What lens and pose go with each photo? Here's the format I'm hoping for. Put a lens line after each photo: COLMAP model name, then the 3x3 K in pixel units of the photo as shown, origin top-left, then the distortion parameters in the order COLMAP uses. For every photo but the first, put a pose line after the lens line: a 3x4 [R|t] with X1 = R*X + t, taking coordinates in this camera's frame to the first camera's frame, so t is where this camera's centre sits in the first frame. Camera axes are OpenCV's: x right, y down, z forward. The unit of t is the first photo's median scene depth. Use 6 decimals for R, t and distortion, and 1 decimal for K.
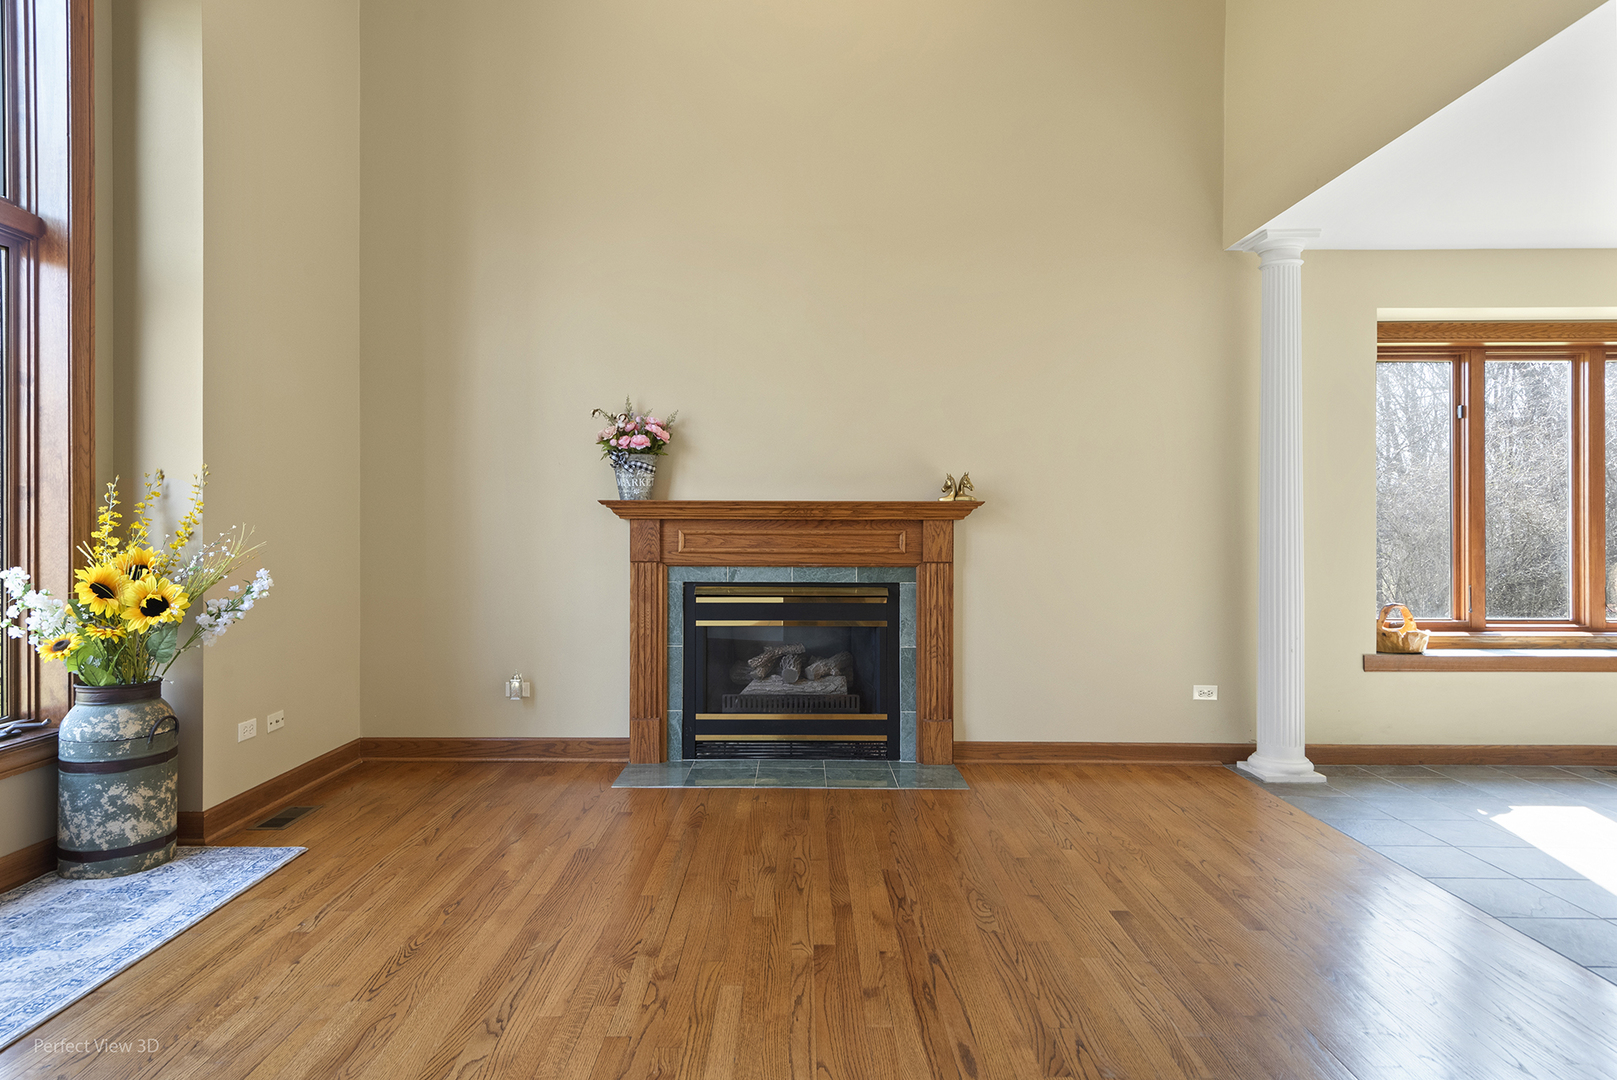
lens RADIAL K [[911.8, 0, 792.4], [0, 911.8, 532.9], [0, 0, 1]] dist [0.001704, -0.000743]
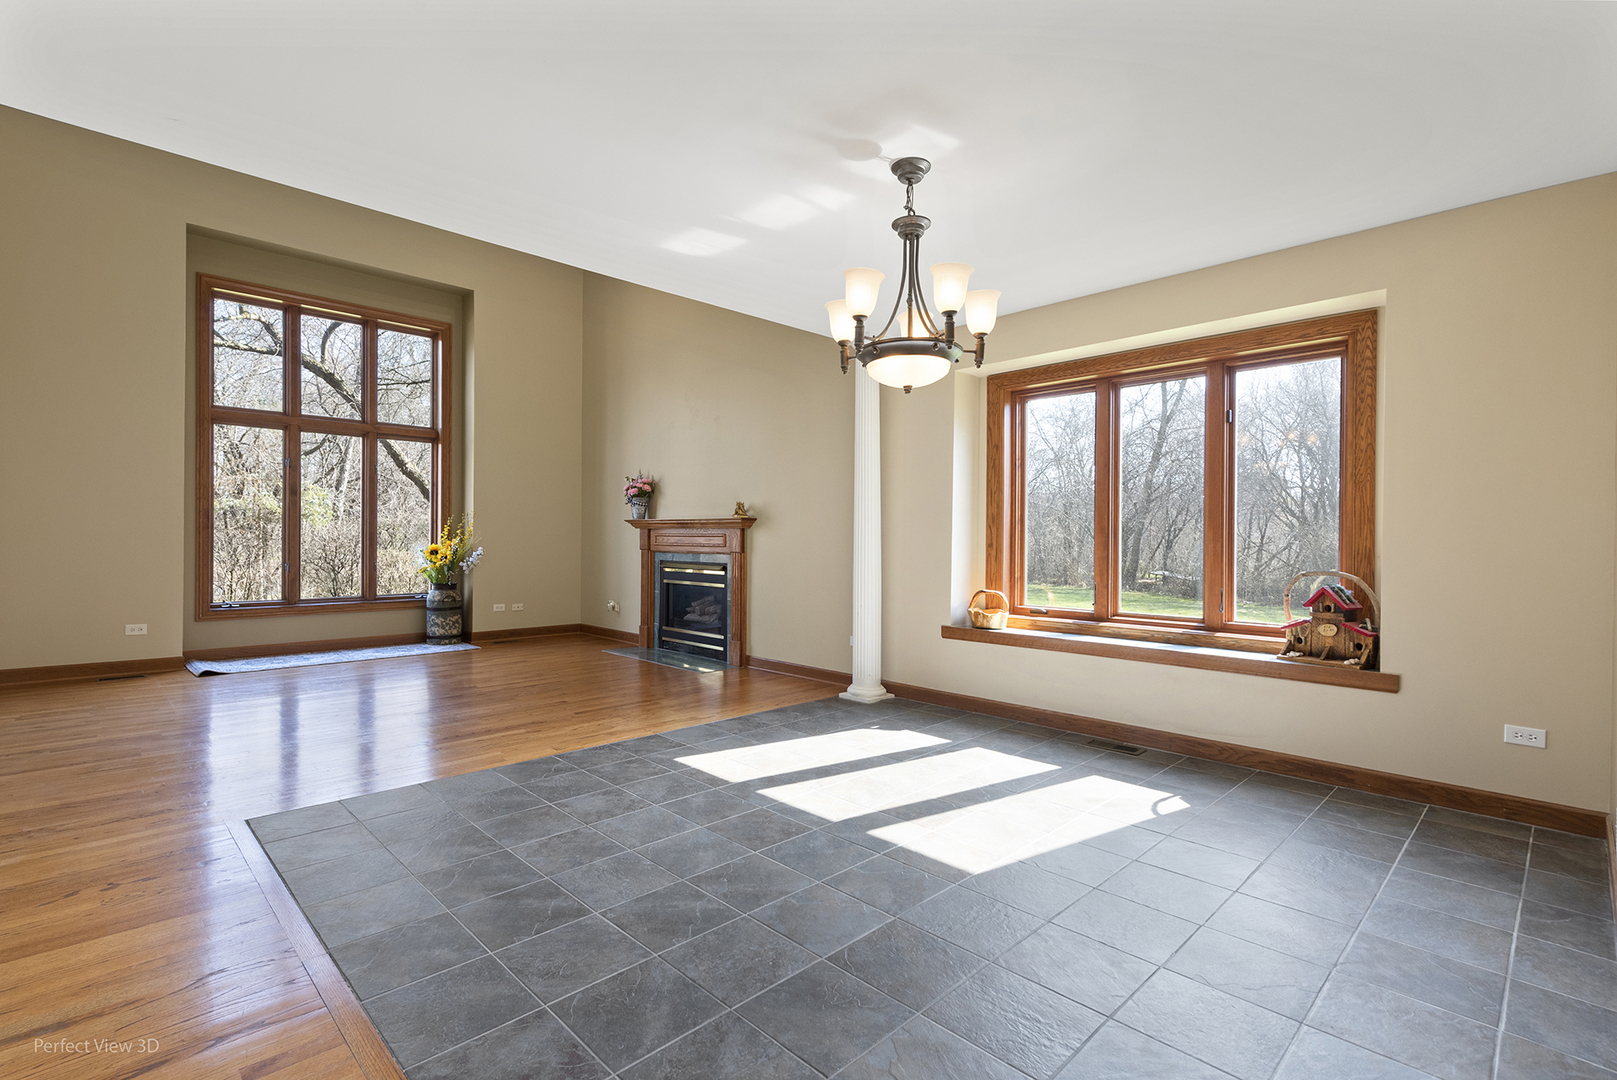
lens RADIAL K [[790.7, 0, 810.3], [0, 790.7, 538.2], [0, 0, 1]] dist [0.016569, -0.001934]
pose [[0.692449, 0.004566, -0.721452, 1.365428], [-0.007697, 0.999970, -0.001058, 0.005254], [0.721426, 0.006285, 0.692463, 0.035358]]
